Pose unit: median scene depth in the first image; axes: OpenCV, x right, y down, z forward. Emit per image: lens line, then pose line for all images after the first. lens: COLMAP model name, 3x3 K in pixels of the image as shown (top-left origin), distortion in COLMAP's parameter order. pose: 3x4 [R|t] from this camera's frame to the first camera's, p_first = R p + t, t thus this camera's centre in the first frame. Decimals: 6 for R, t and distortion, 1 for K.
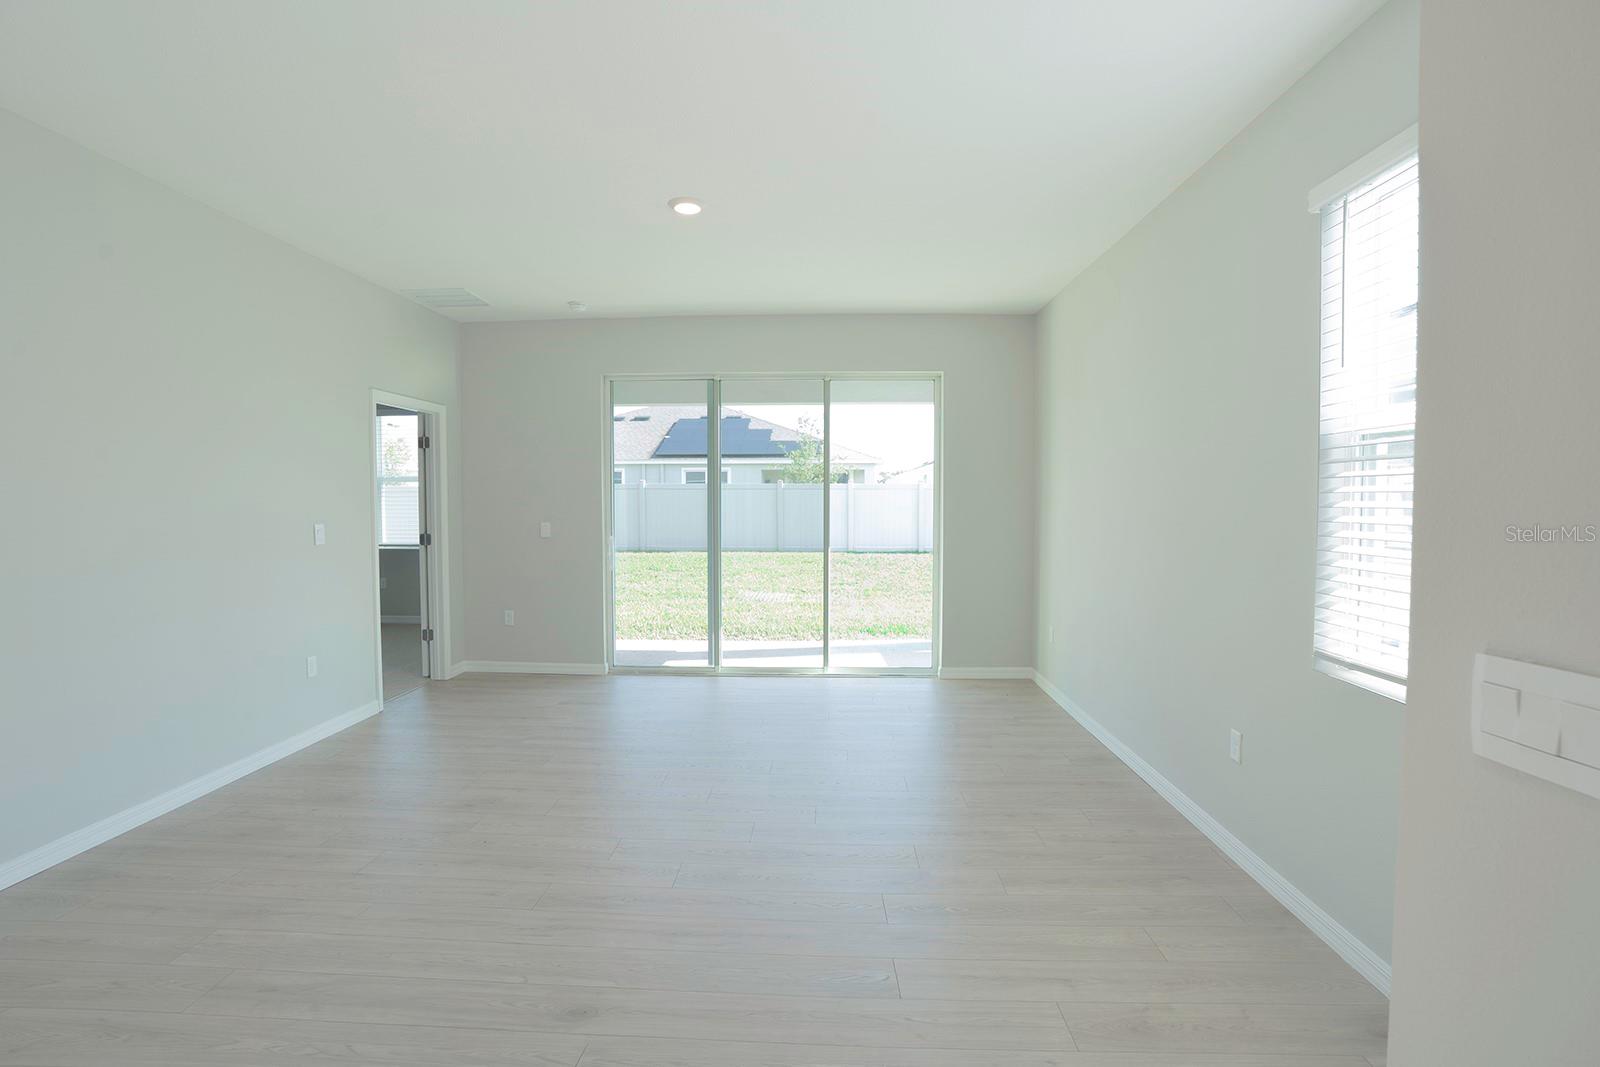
lens RADIAL K [[743.4, 0, 797.7], [0, 743.4, 529.8], [0, 0, 1]] dist [-0.074614, 0.029621]
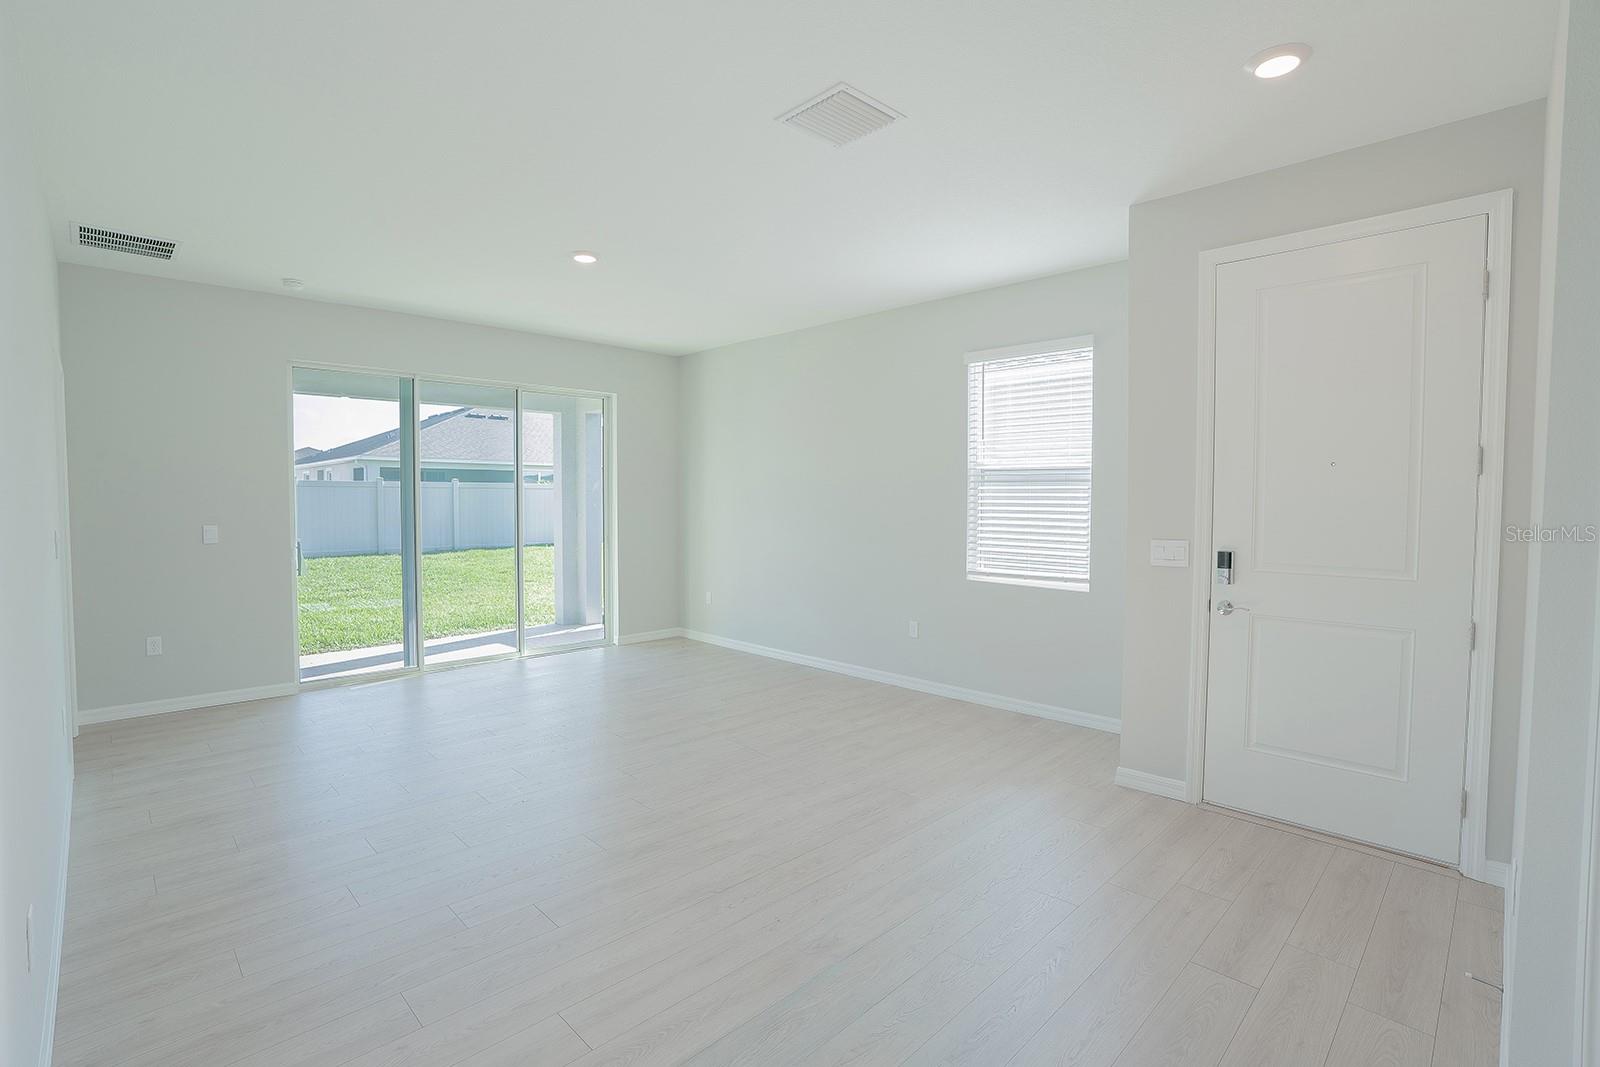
lens RADIAL K [[743.4, 0, 797.7], [0, 743.4, 529.8], [0, 0, 1]] dist [-0.074614, 0.029621]
pose [[0.679442, -0.031639, 0.733047, -0.487511], [0.027541, 0.999466, 0.017612, -0.001658], [-0.733212, 0.008222, 0.679950, -0.049016]]
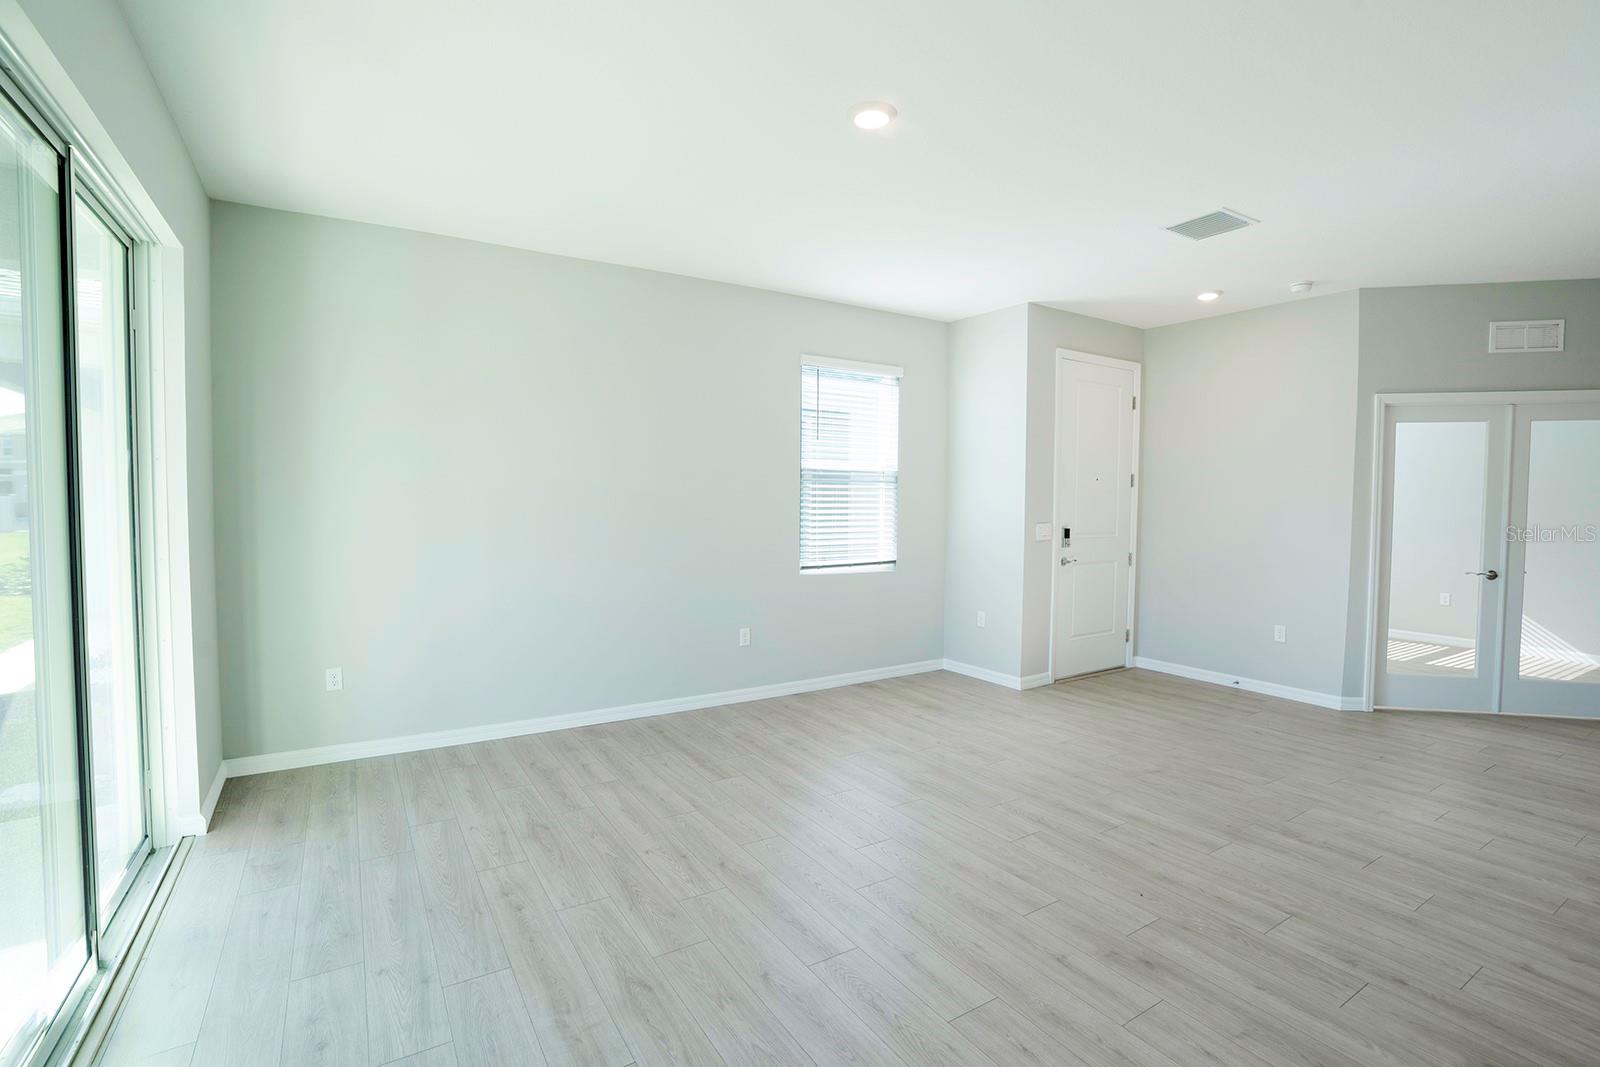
lens RADIAL K [[757.0, 0, 800.0], [0, 757.0, 533.5], [0, 0, 1]] dist [-0.011050, 0.000324]
pose [[-0.576457, -0.042555, 0.816019, -0.464572], [0.025572, 0.997214, 0.070069, -0.037564], [-0.816727, 0.061259, -0.573763, 0.930893]]
